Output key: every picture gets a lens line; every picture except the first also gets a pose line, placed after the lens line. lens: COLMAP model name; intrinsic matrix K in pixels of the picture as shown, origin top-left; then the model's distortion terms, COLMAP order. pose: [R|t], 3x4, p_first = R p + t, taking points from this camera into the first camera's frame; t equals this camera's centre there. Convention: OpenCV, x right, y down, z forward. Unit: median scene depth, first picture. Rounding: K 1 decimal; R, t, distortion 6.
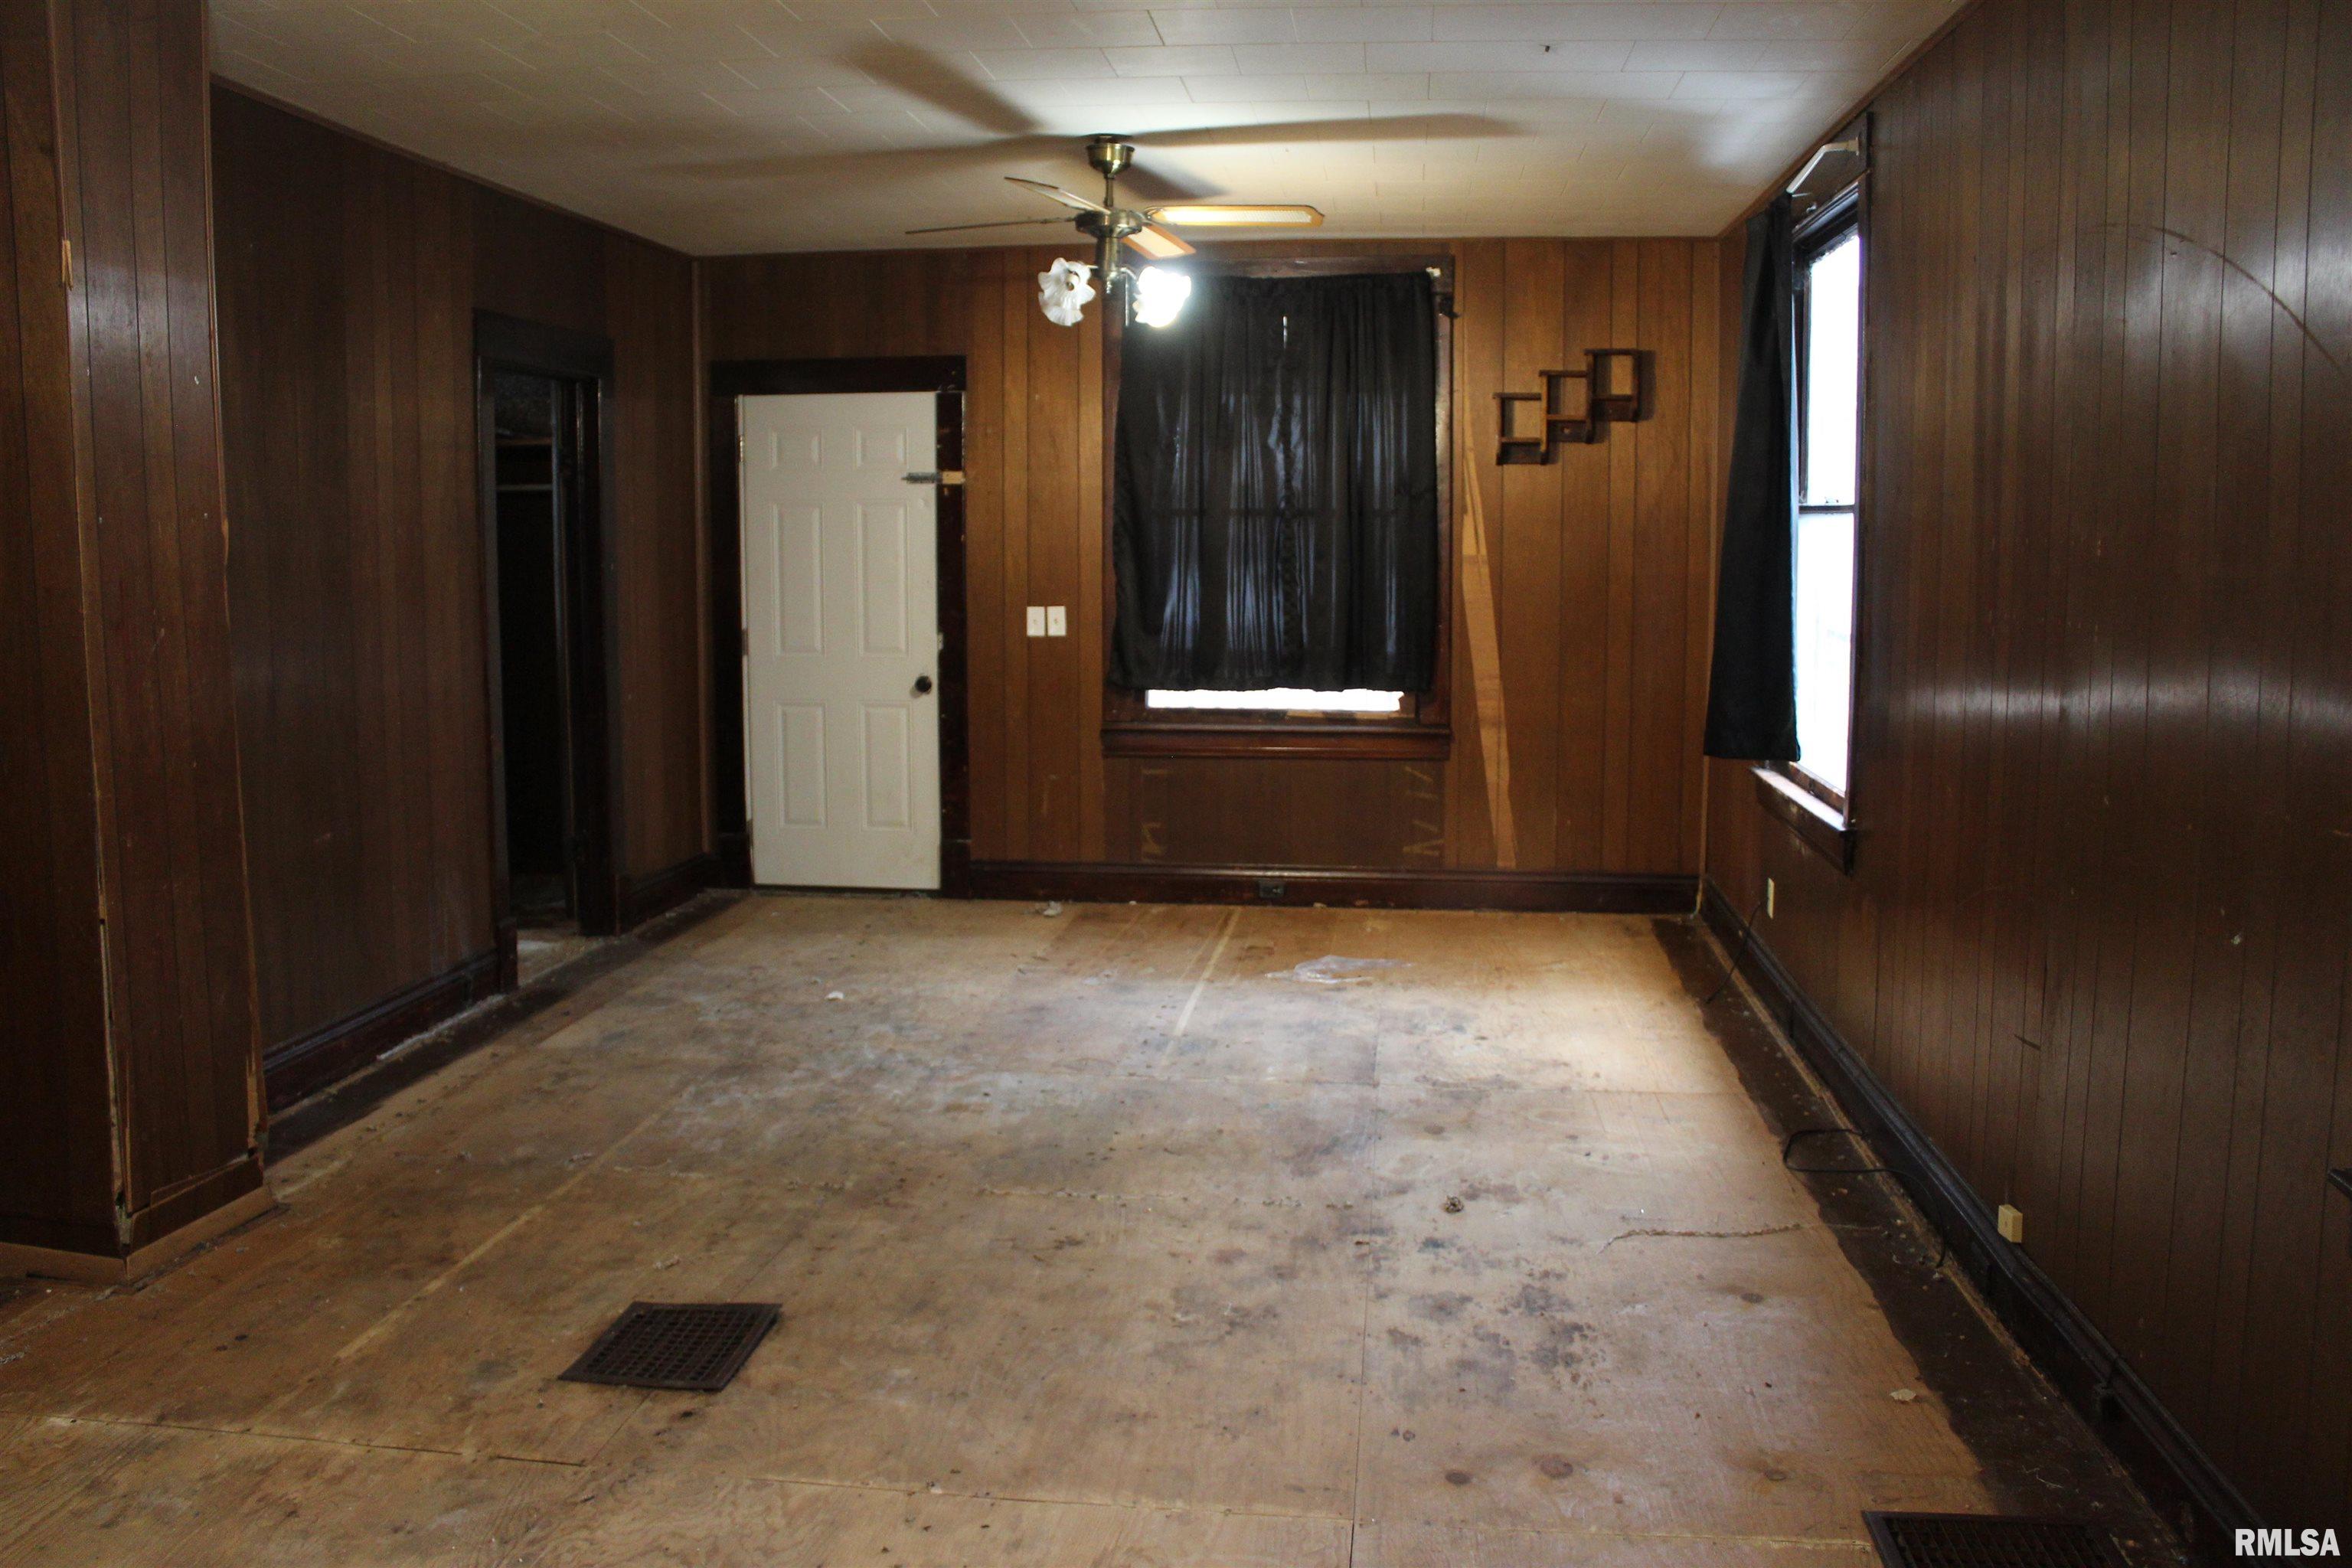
lens RADIAL K [[2029.6, 0, 1173.1], [0, 2029.6, 782.6], [0, 0, 1]] dist [-0.070764, 0.011276]
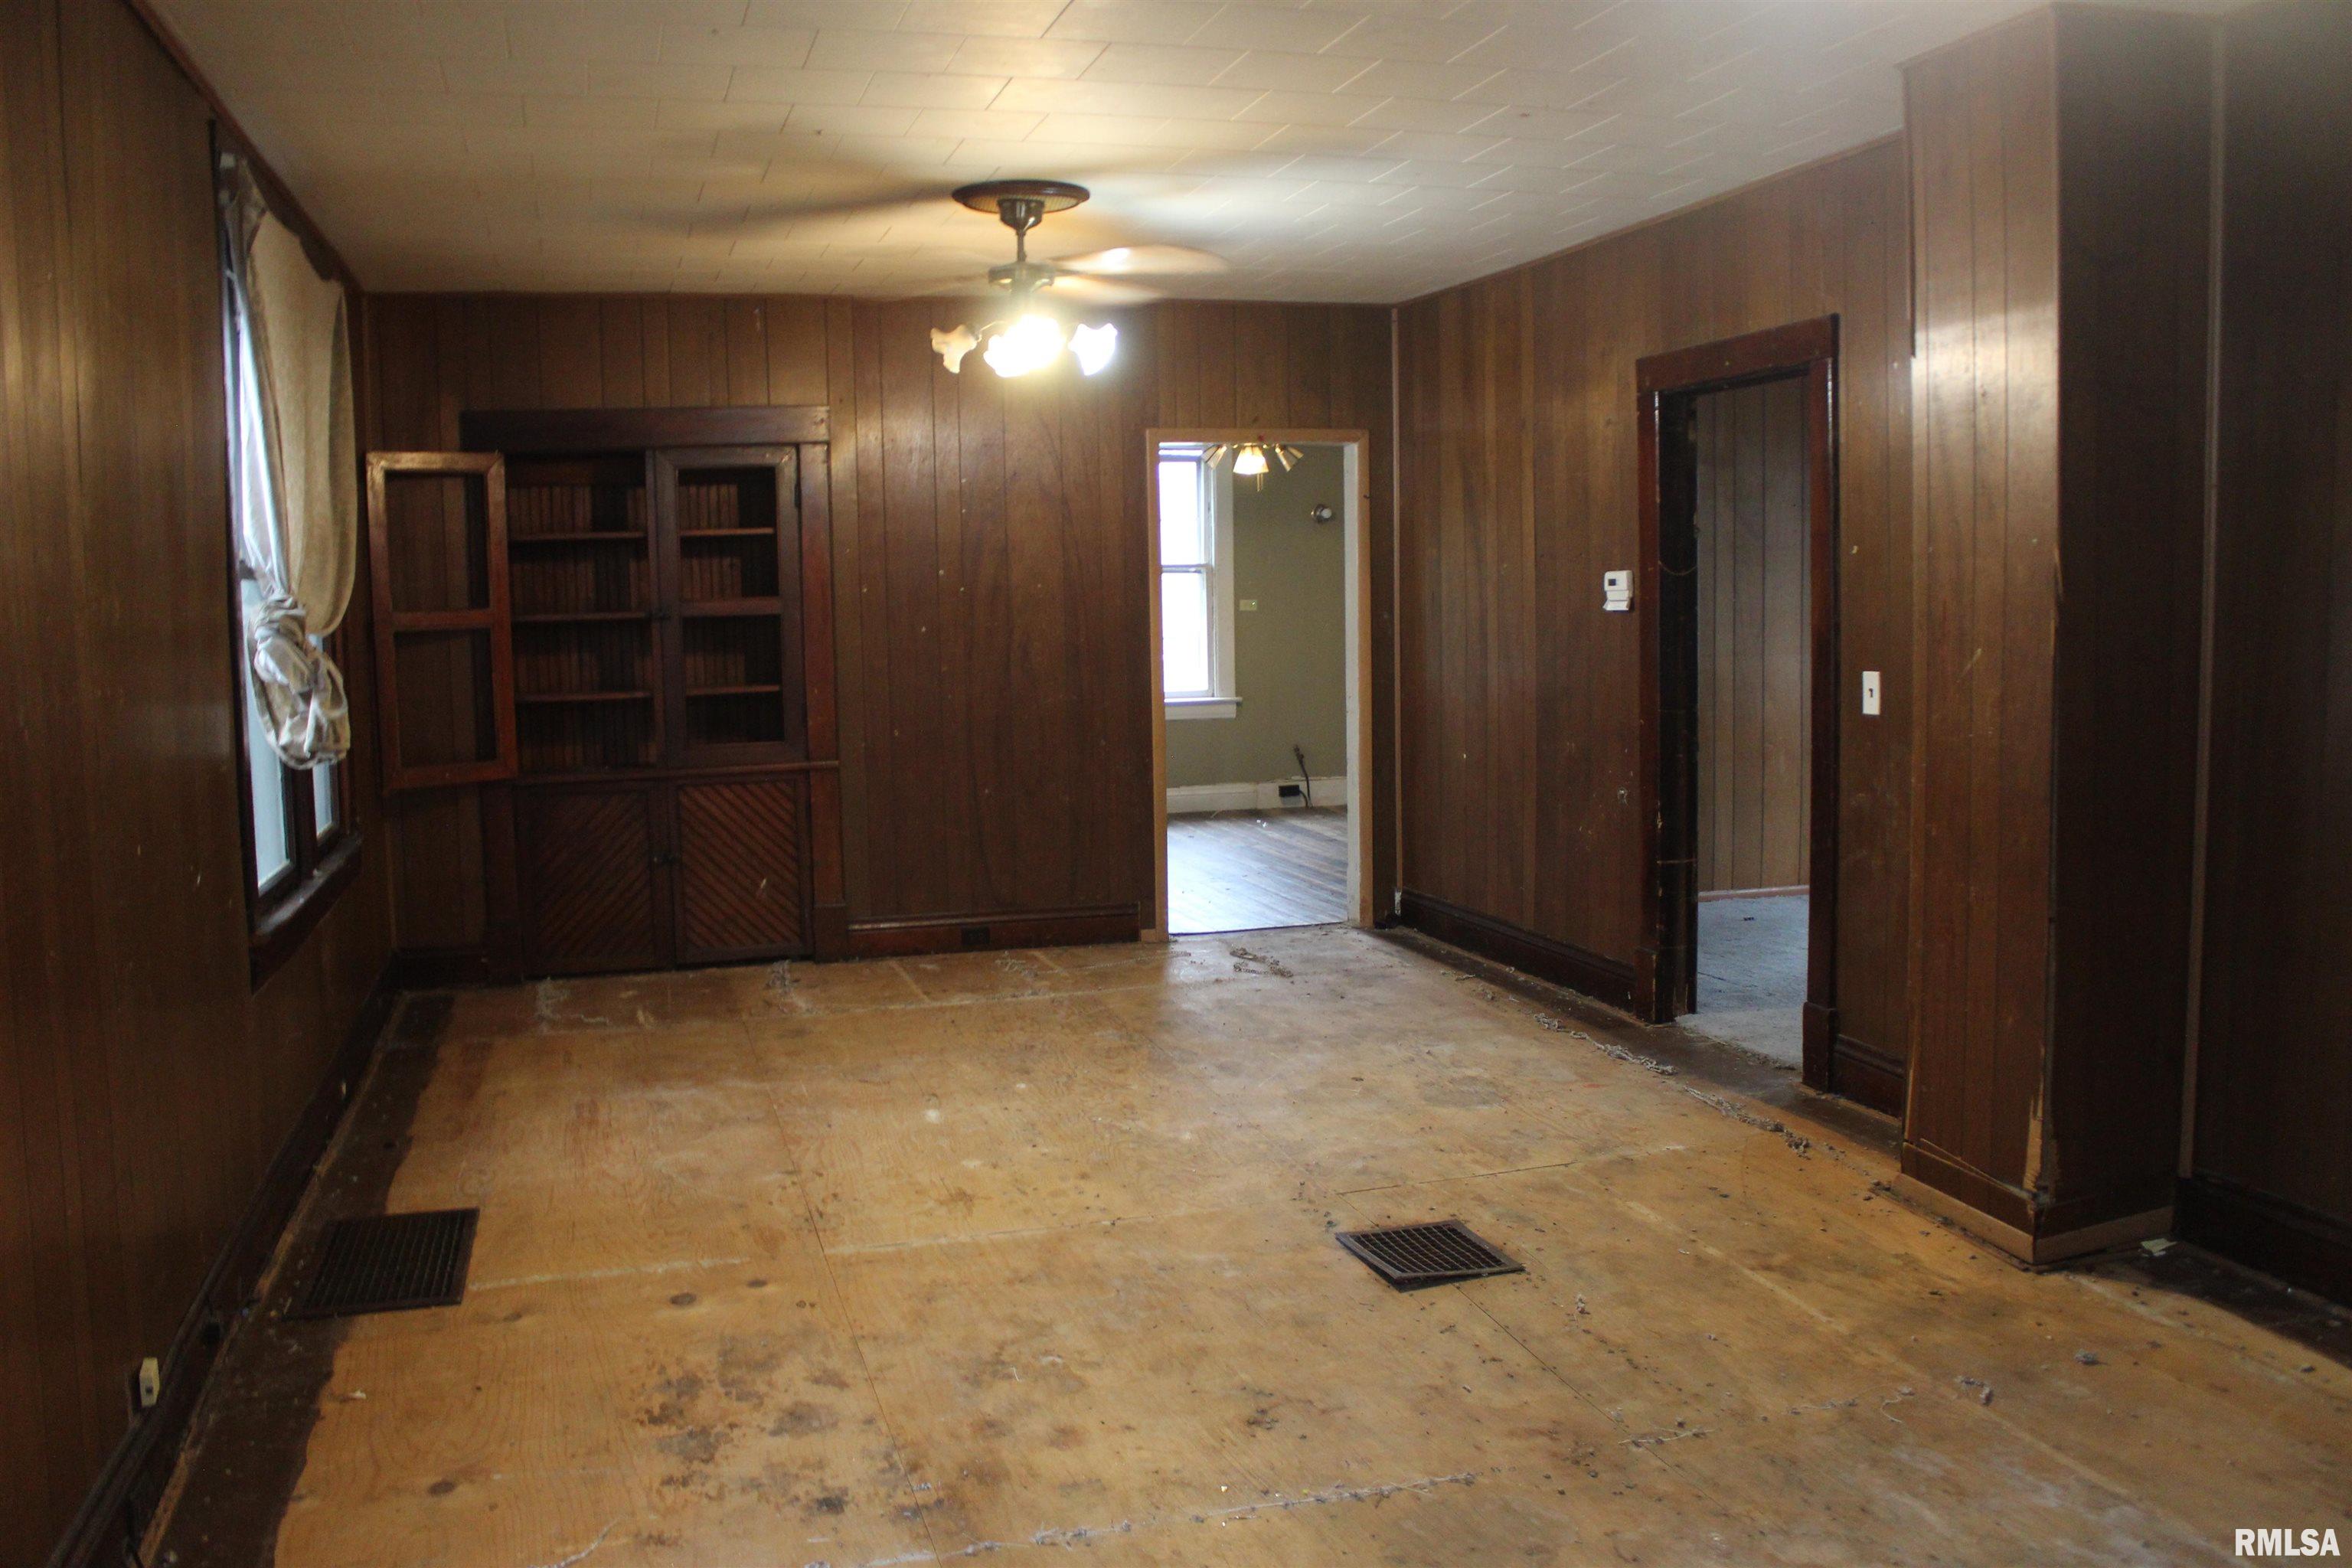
lens RADIAL K [[2029.6, 0, 1169.6], [0, 2029.6, 780.7], [0, 0, 1]] dist [-0.070764, 0.011276]
pose [[-0.921821, 0.056375, -0.383493, 0.316079], [-0.027848, 0.977178, 0.210588, -0.226596], [0.386613, 0.204804, -0.899214, 1.844147]]
